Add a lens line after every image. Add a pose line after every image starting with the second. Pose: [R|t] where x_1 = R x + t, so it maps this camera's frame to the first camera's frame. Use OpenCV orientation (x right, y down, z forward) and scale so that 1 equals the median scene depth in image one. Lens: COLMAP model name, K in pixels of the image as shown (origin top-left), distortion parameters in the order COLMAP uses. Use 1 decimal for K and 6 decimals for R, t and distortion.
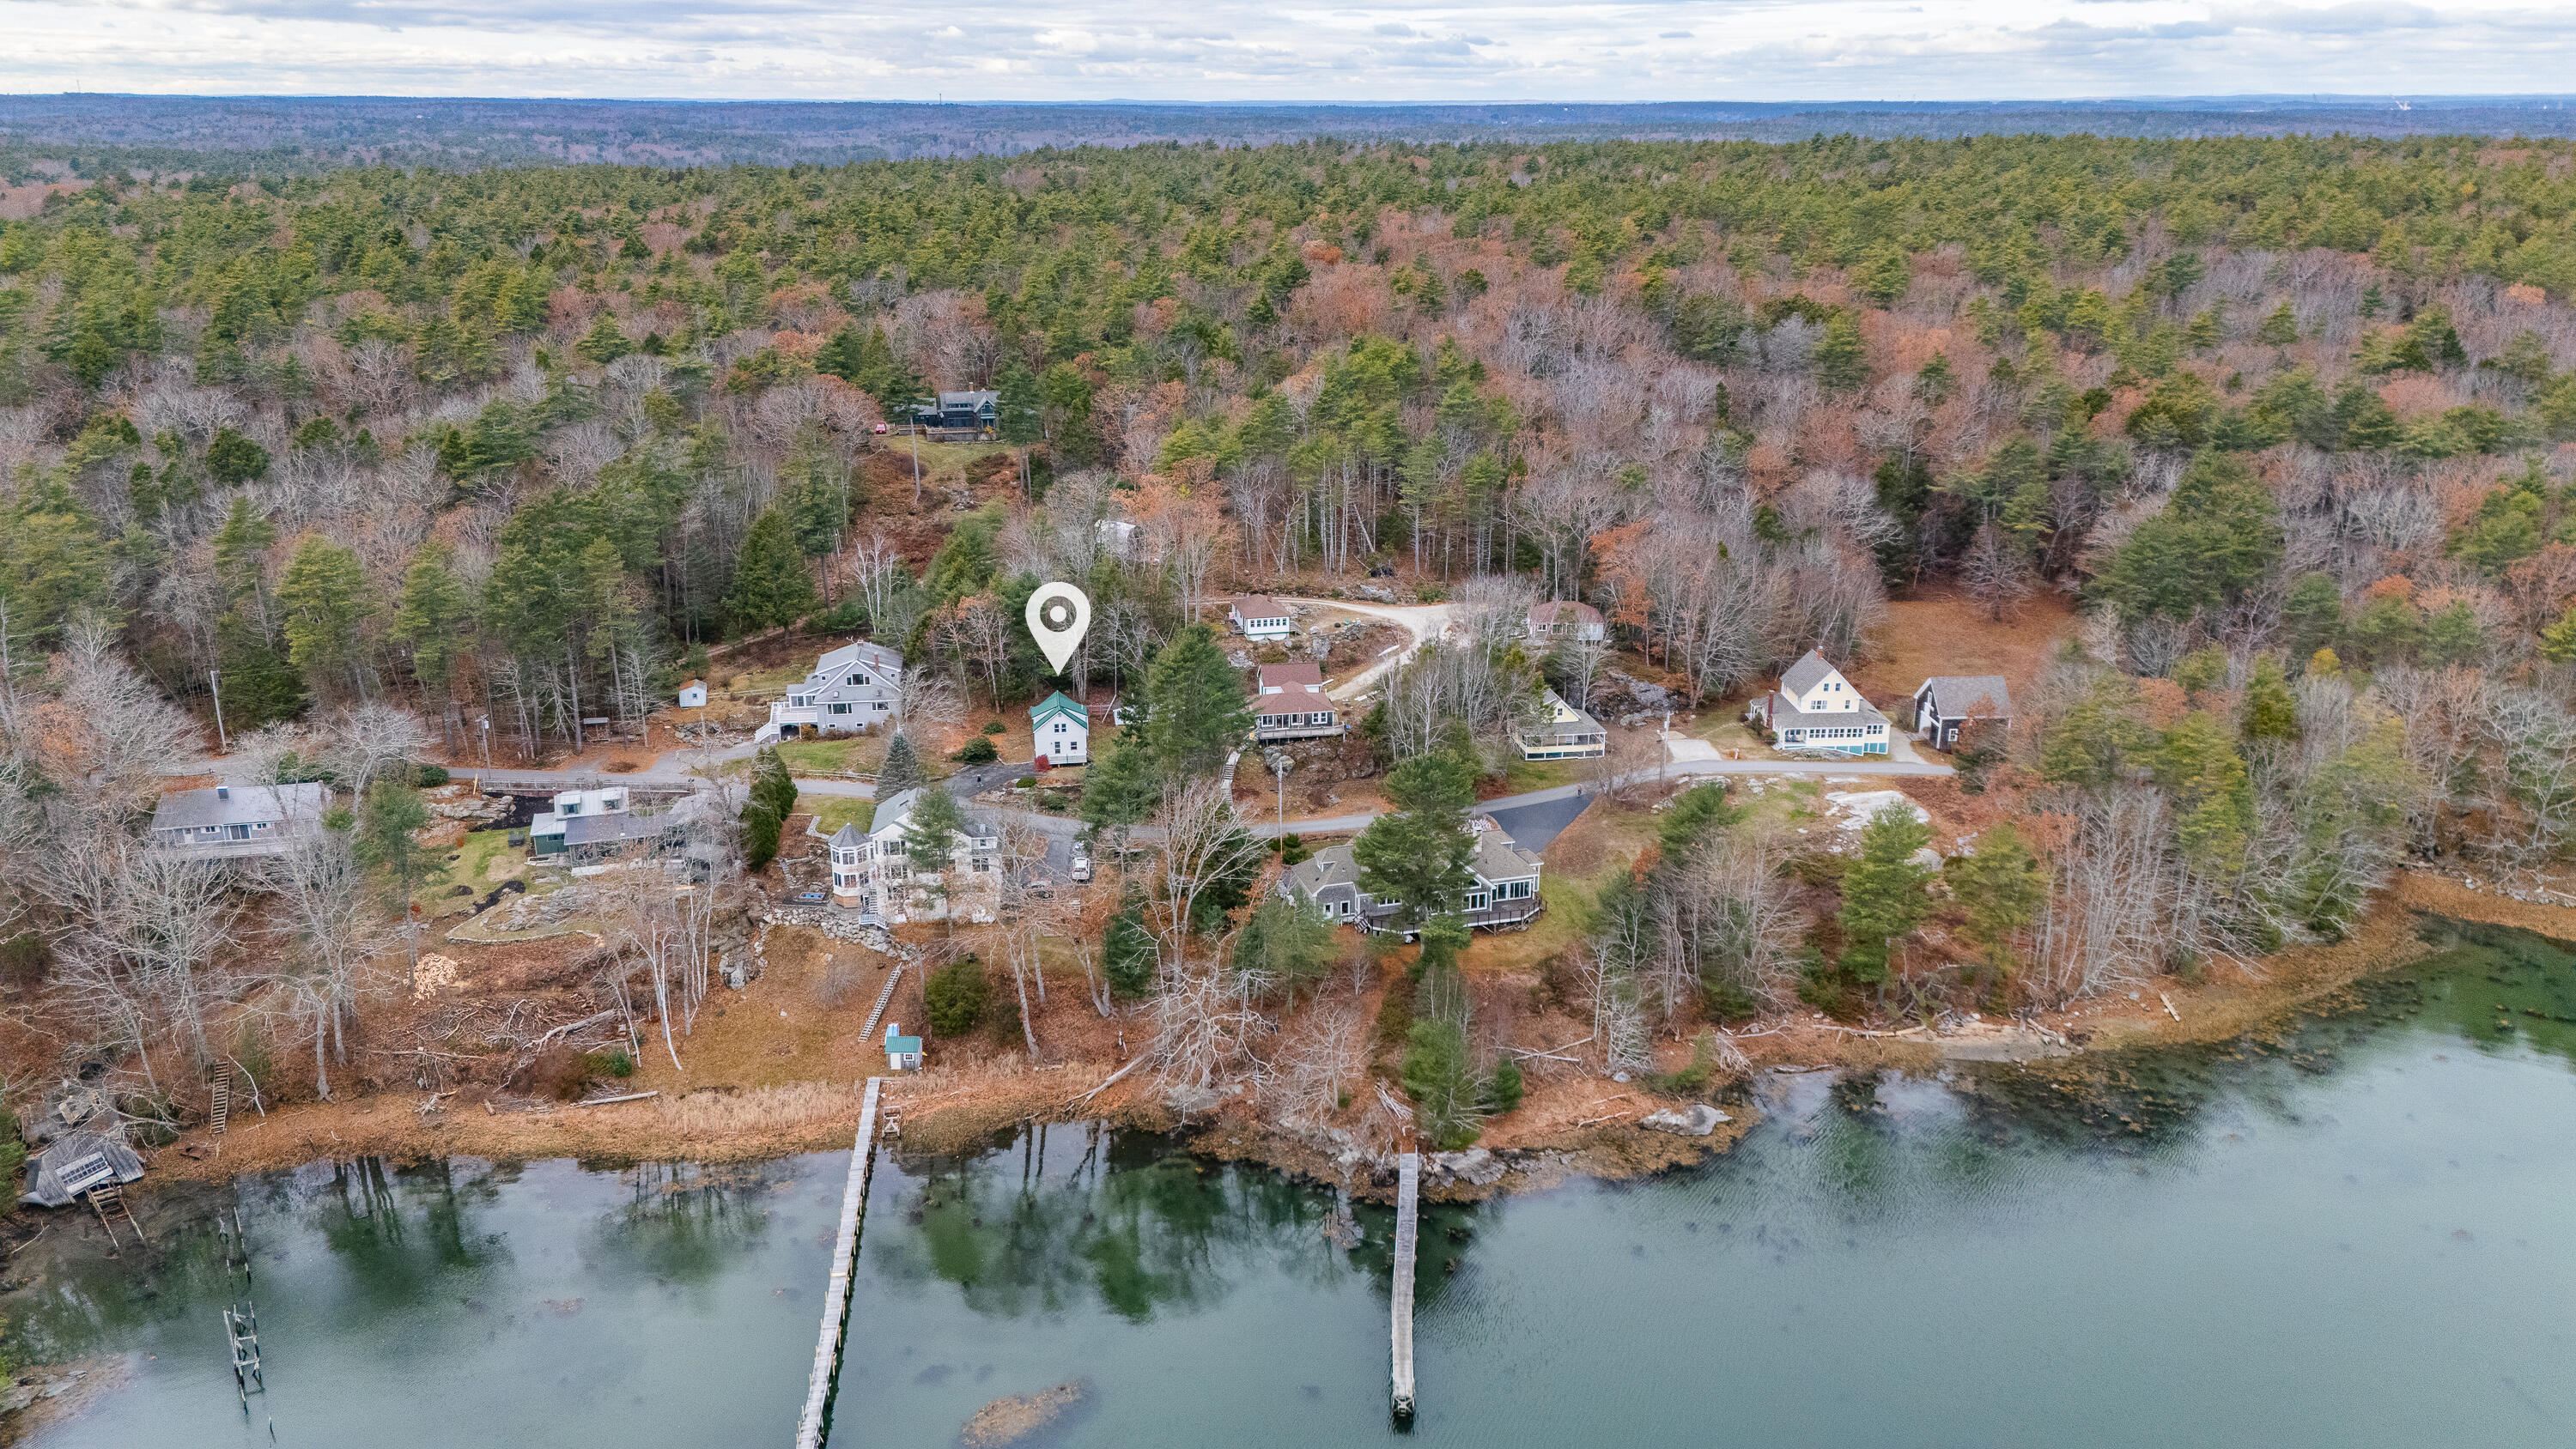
lens RADIAL K [[1873.6, 0, 1288.0], [0, 1873.6, 724.5], [0, 0, 1]] dist [0.070979, -0.061603]
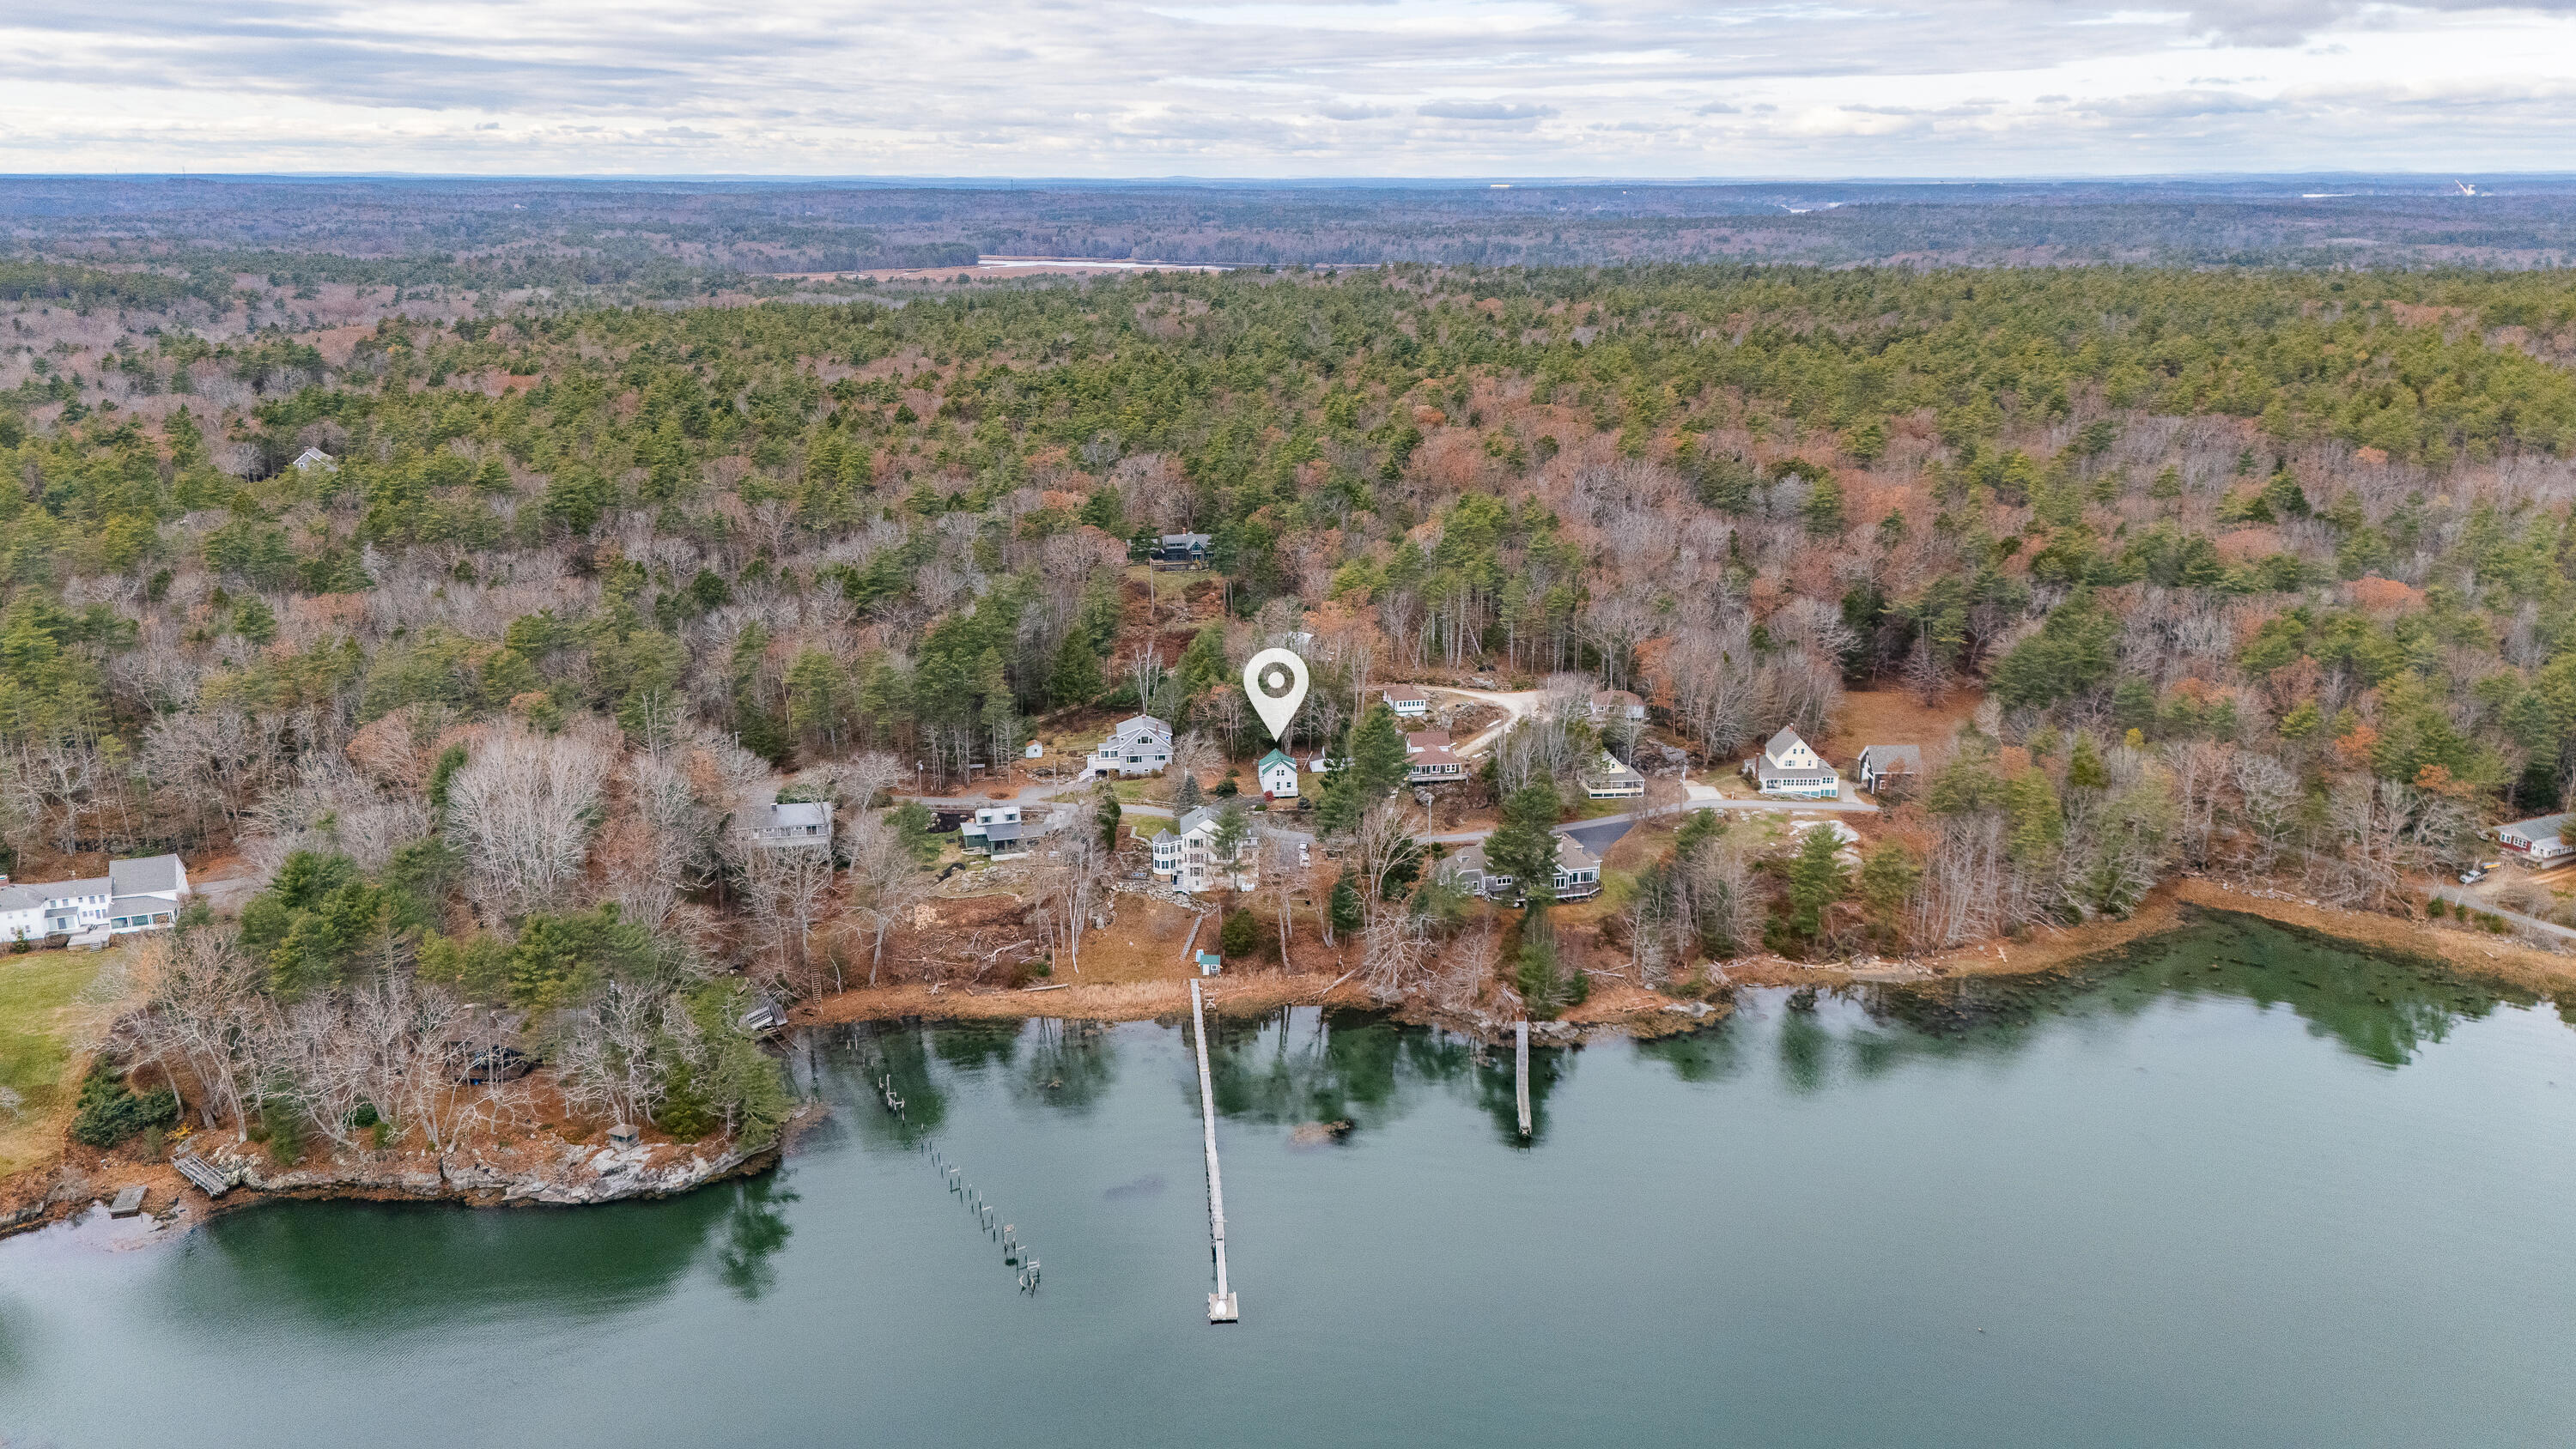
lens RADIAL K [[1873.6, 0, 1288.0], [0, 1873.6, 724.5], [0, 0, 1]] dist [0.070979, -0.061603]
pose [[0.999531, 0.007782, -0.029626, -0.068169], [-0.008969, 0.999154, -0.040137, 0.022368], [0.029288, 0.040383, 0.998755, -0.491570]]
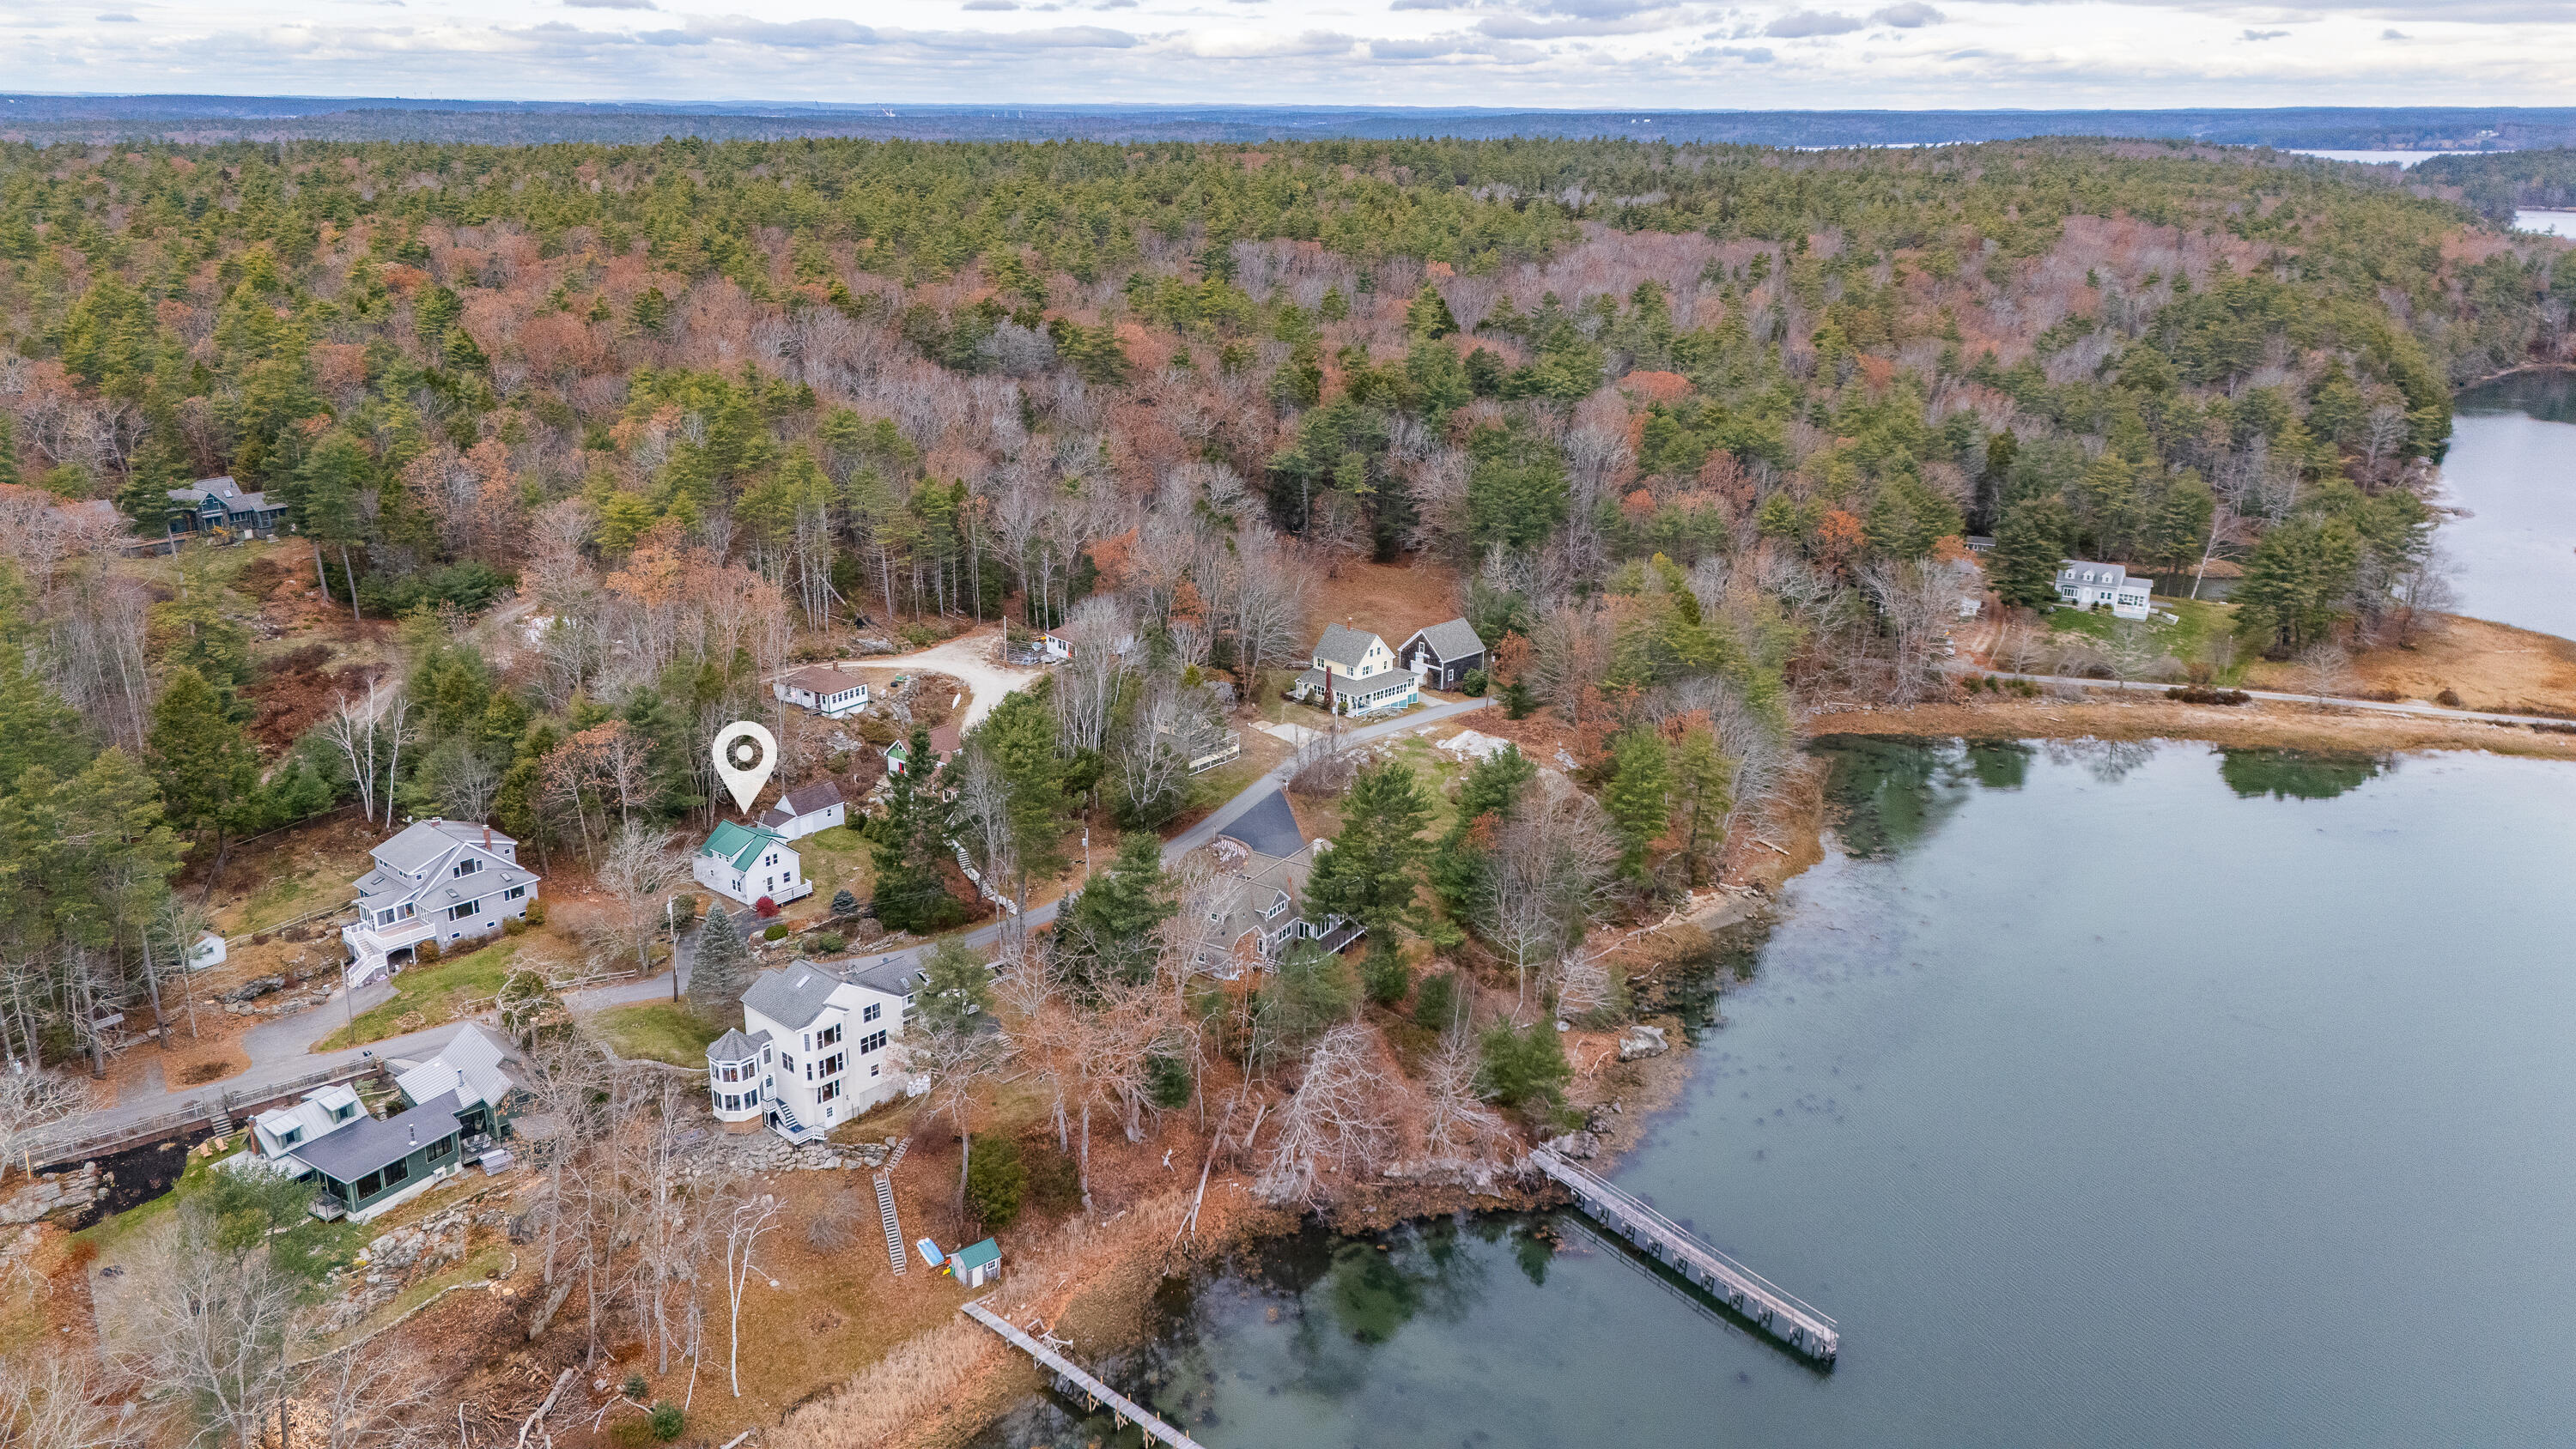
lens RADIAL K [[1881.3, 0, 1338.5], [0, 1881.3, 719.3], [0, 0, 1]] dist [0.008286, 0.002130]
pose [[0.741766, -0.199772, 0.640214, -0.432788], [0.200320, 0.977024, 0.072774, -0.065597], [-0.640043, 0.074266, 0.764742, 0.194605]]
